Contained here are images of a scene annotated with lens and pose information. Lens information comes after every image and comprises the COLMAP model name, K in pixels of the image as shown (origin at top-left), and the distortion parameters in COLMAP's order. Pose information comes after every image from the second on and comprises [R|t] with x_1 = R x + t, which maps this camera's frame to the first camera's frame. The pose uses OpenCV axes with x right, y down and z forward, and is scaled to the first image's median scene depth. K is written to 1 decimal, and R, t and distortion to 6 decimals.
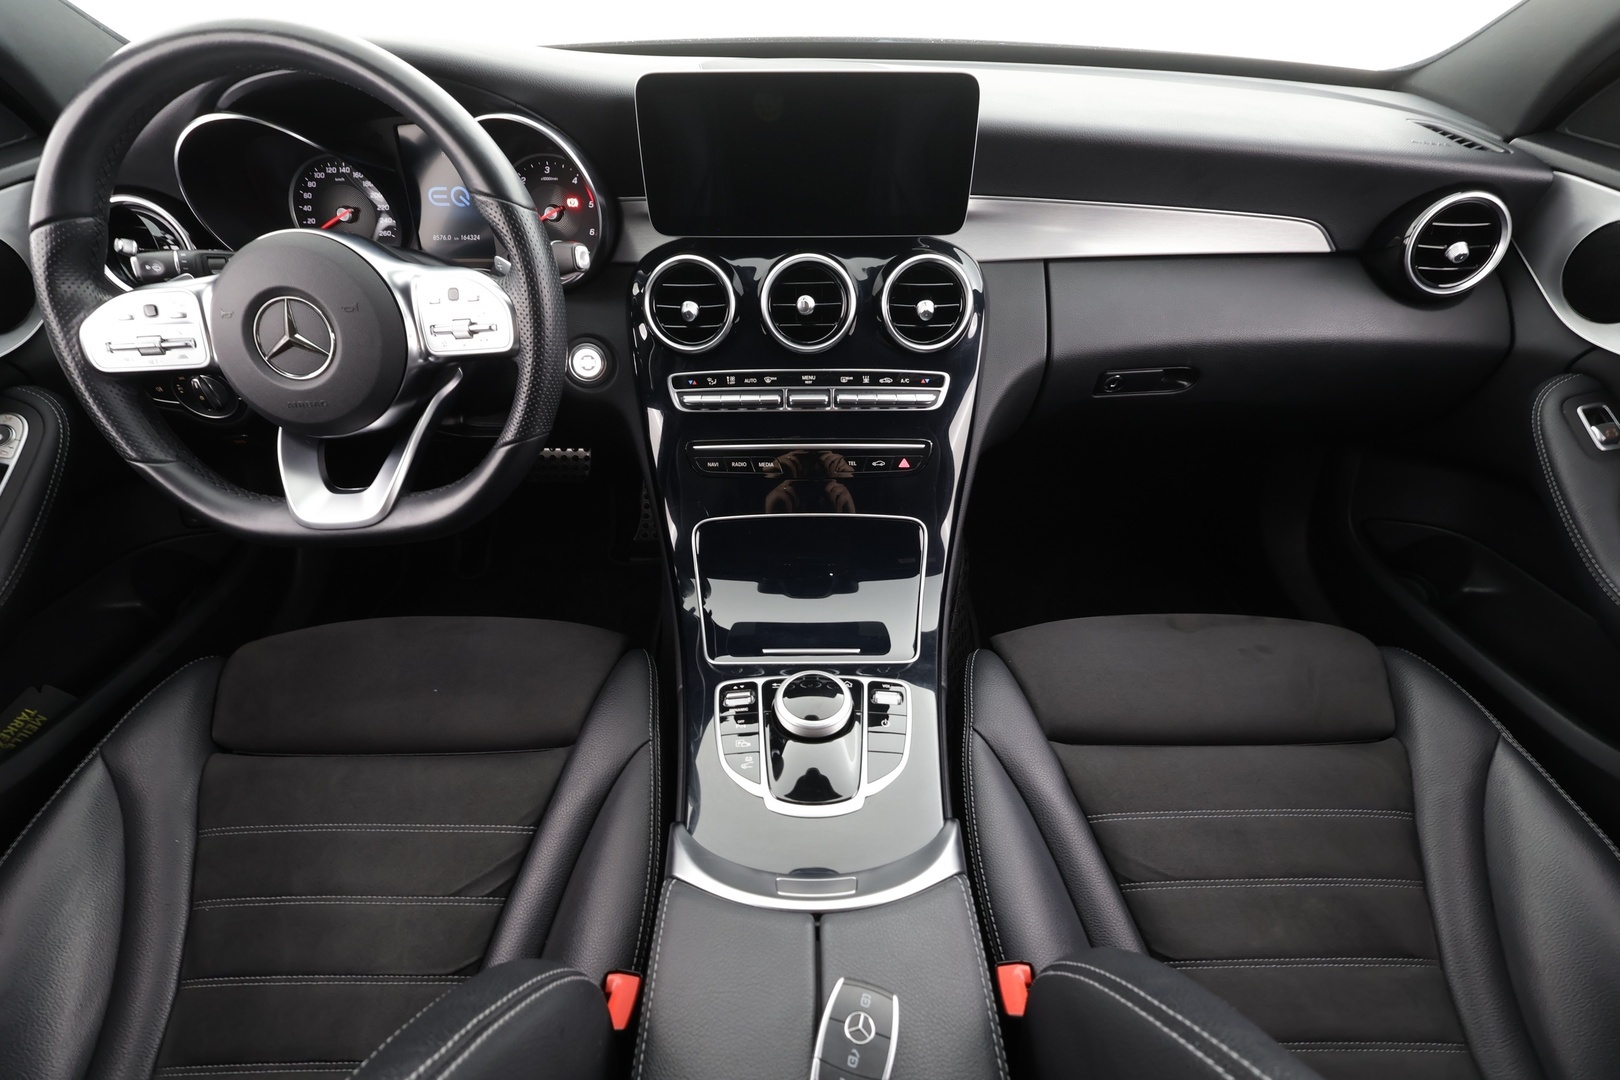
lens RADIAL K [[746.3, 0, 810.3], [0, 746.3, 539.7], [0, 0, 1]] dist [0.000133, -0.000127]
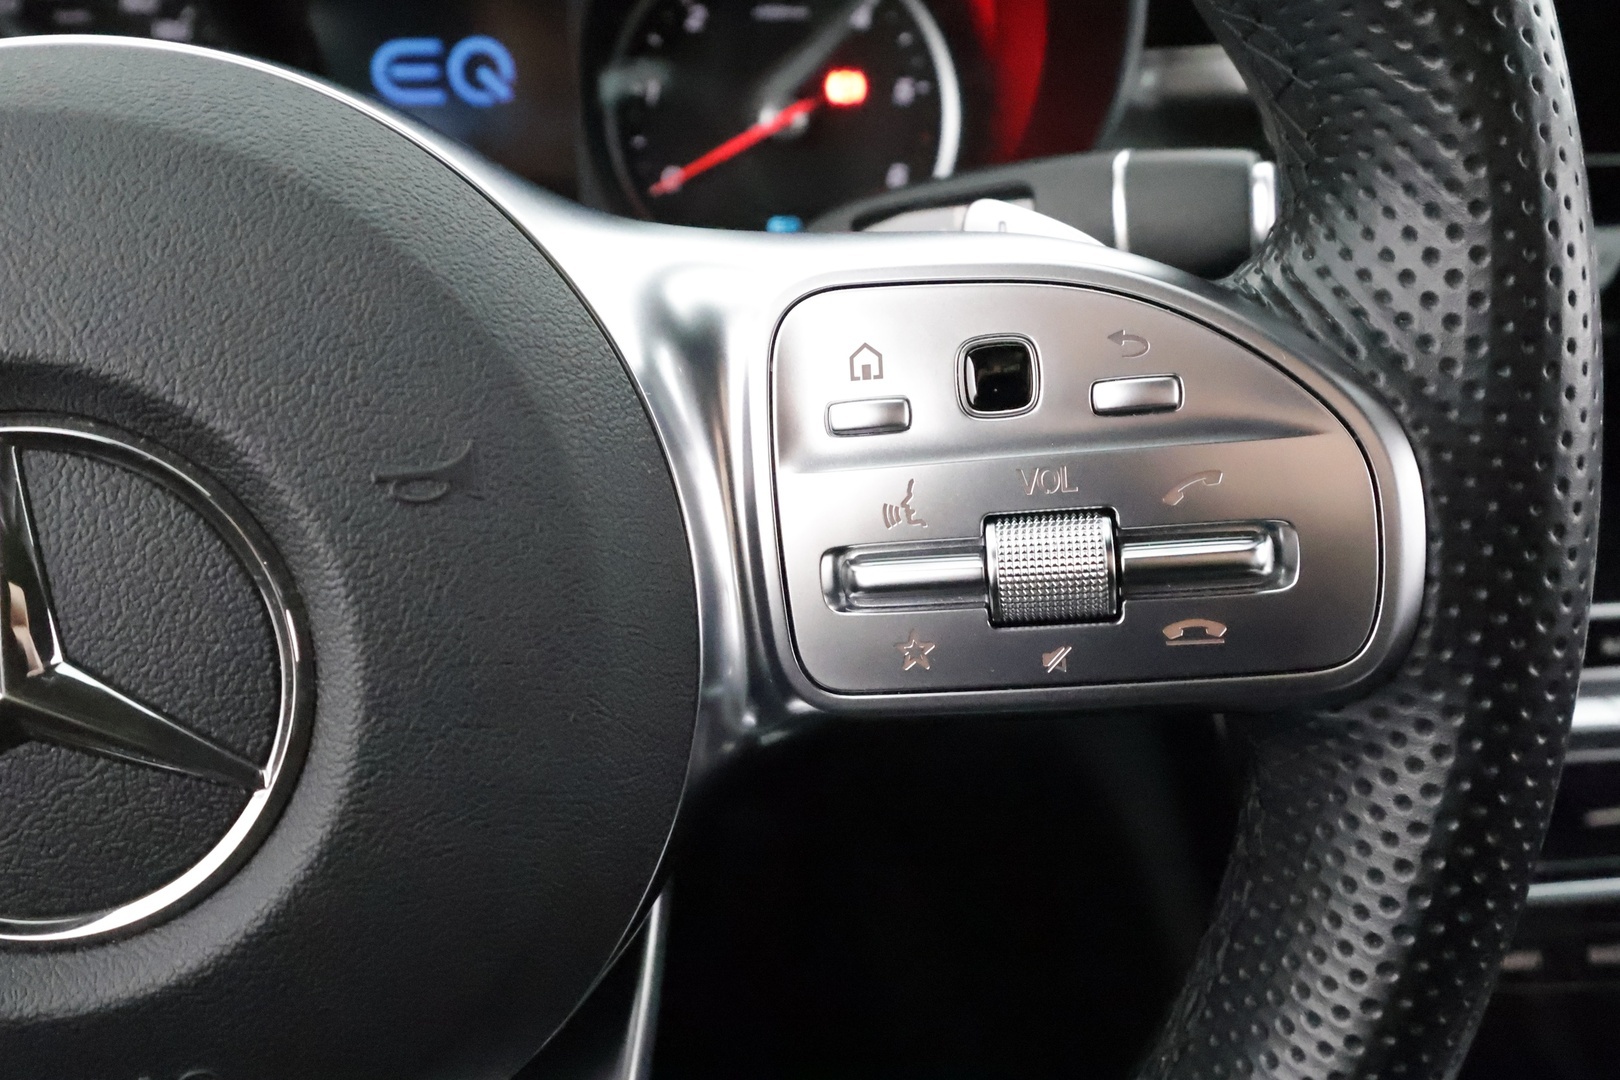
lens RADIAL K [[1278.0, 0, 806.7], [0, 1278.0, 542.4], [0, 0, 1]] dist [0.007421, 0.006712]
pose [[0.994313, -0.044303, 0.096843, -0.428004], [0.060567, 0.983223, -0.172059, -0.186563], [-0.087595, 0.176946, 0.980315, 0.551070]]
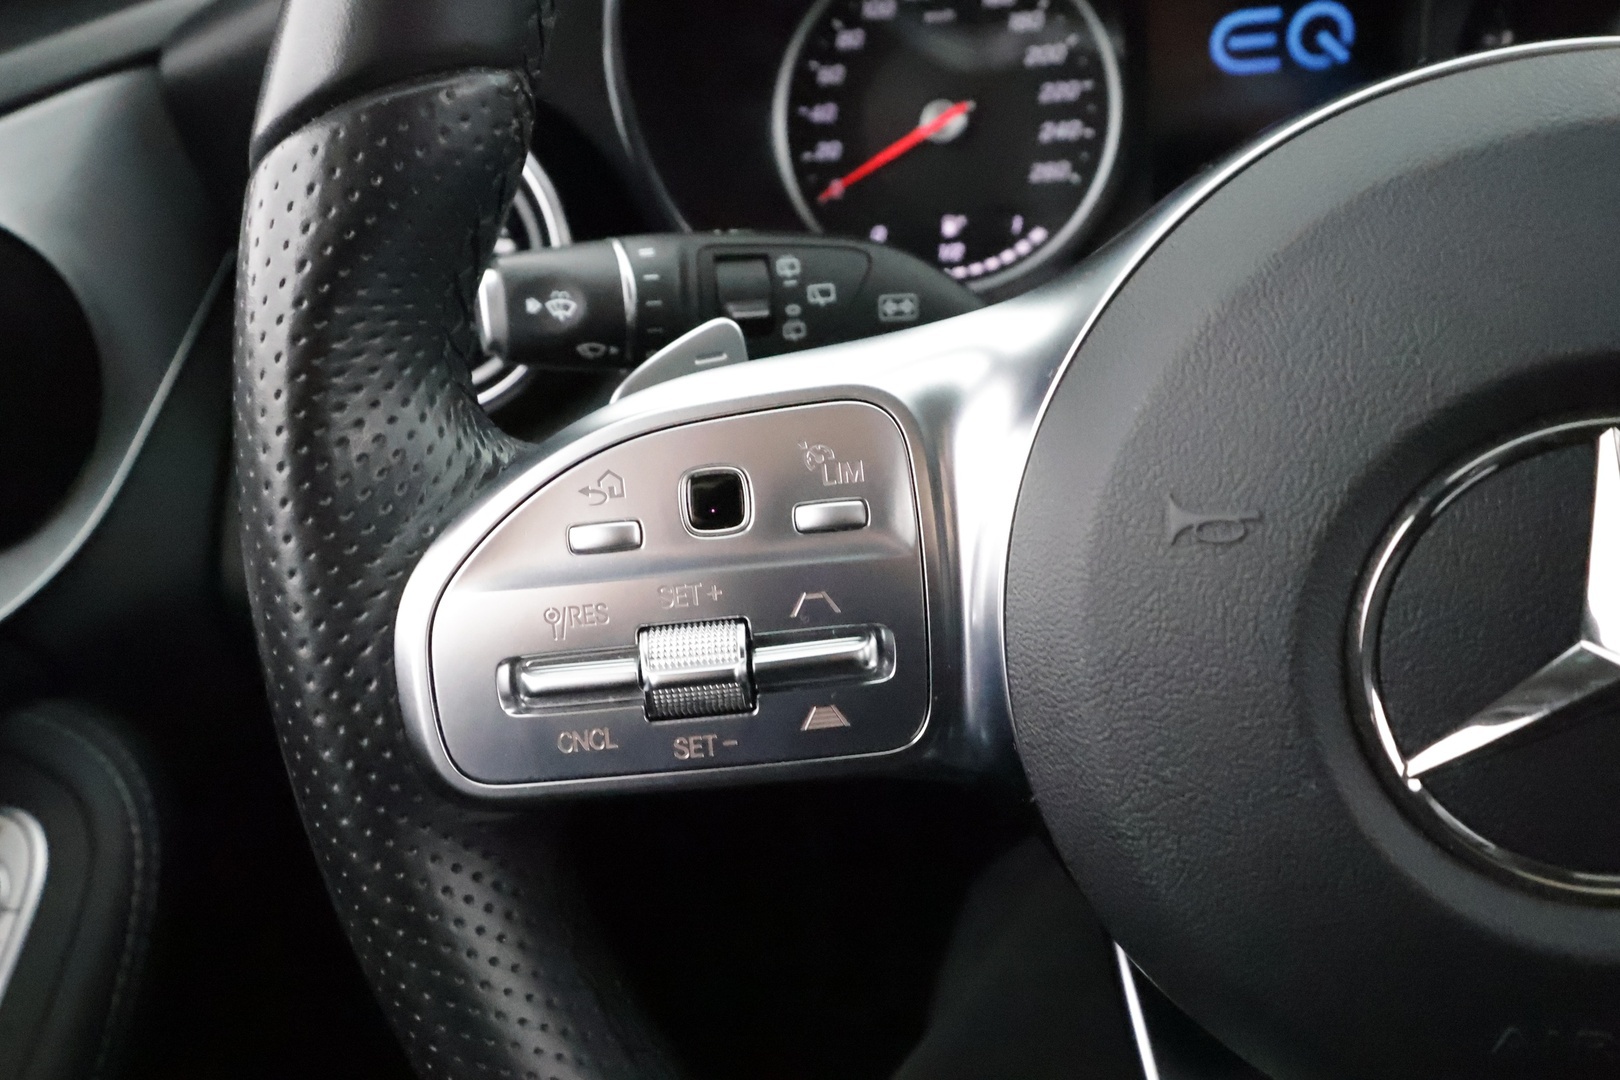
lens RADIAL K [[1269.3, 0, 817.7], [0, 1269.3, 557.5], [0, 0, 1]] dist [-0.002243, 0.012202]
pose [[0.981212, -0.016623, -0.192214, -0.619476], [-0.009535, 0.990886, -0.134368, -0.193177], [0.192696, 0.133676, 0.972111, 0.528542]]
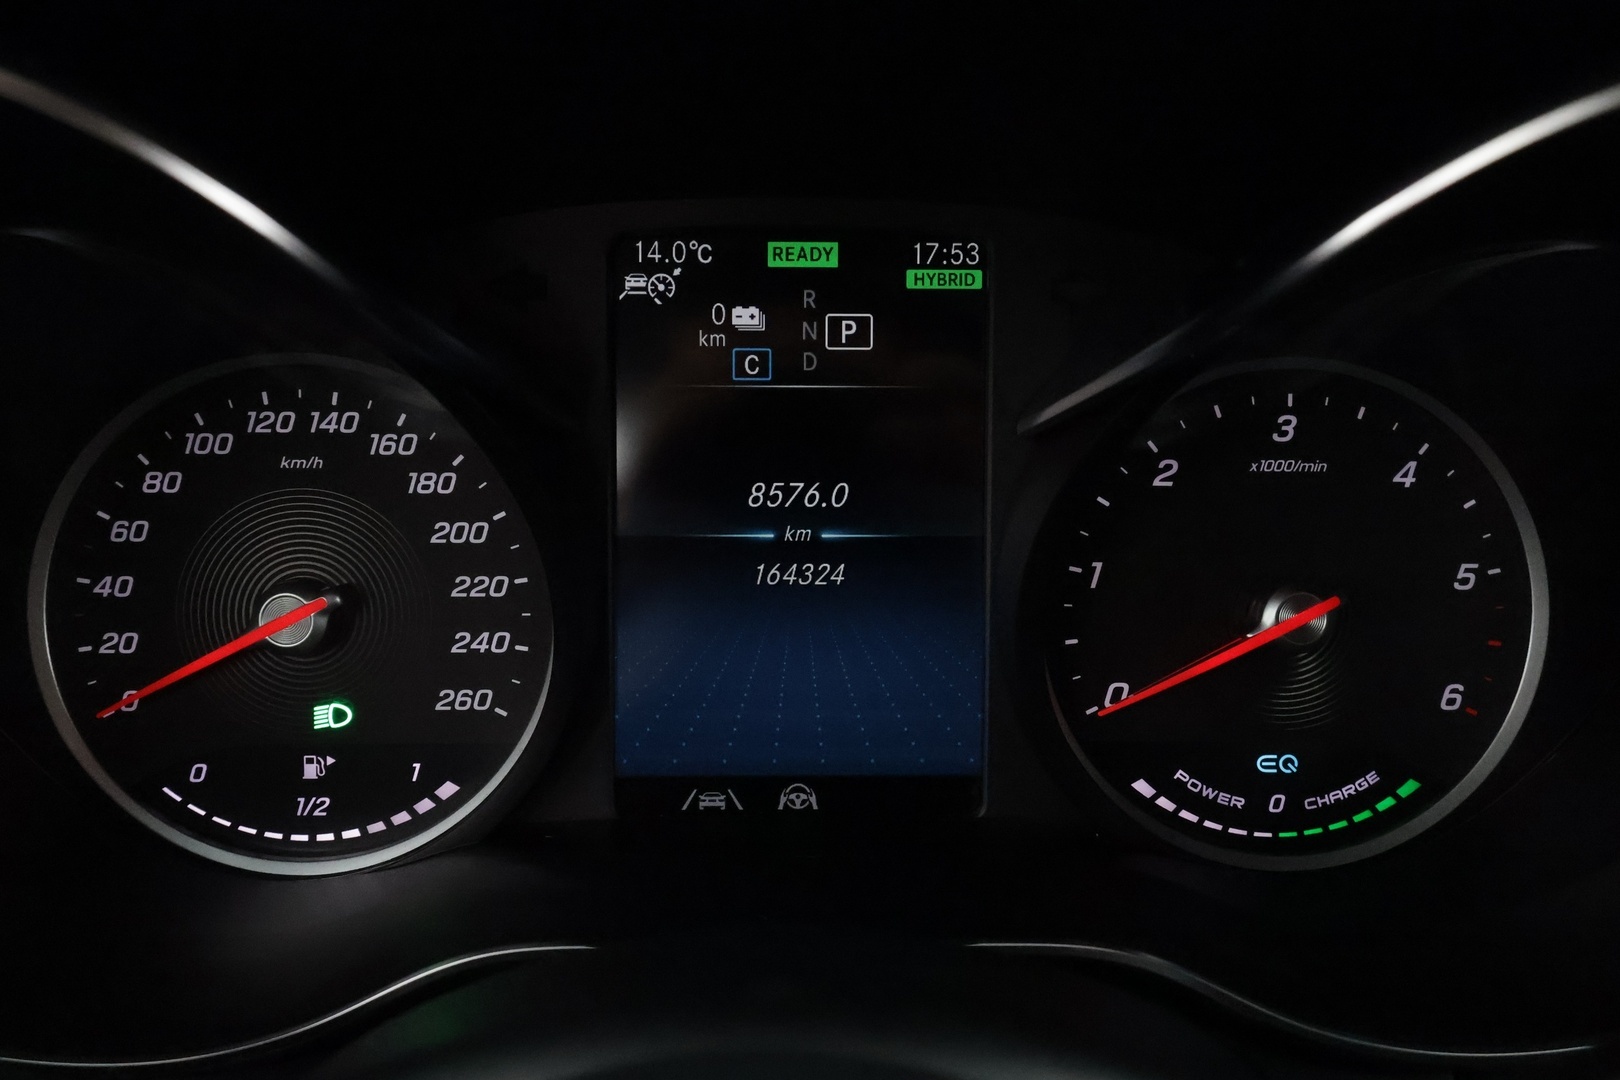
lens RADIAL K [[1269.3, 0, 817.7], [0, 1269.3, 527.1], [0, 0, 1]] dist [-0.002243, 0.012202]
pose [[0.999922, 0.006889, 0.010433, -0.521409], [-0.002666, 0.932789, -0.360412, -0.360054], [-0.012215, 0.360356, 0.932735, 0.716661]]
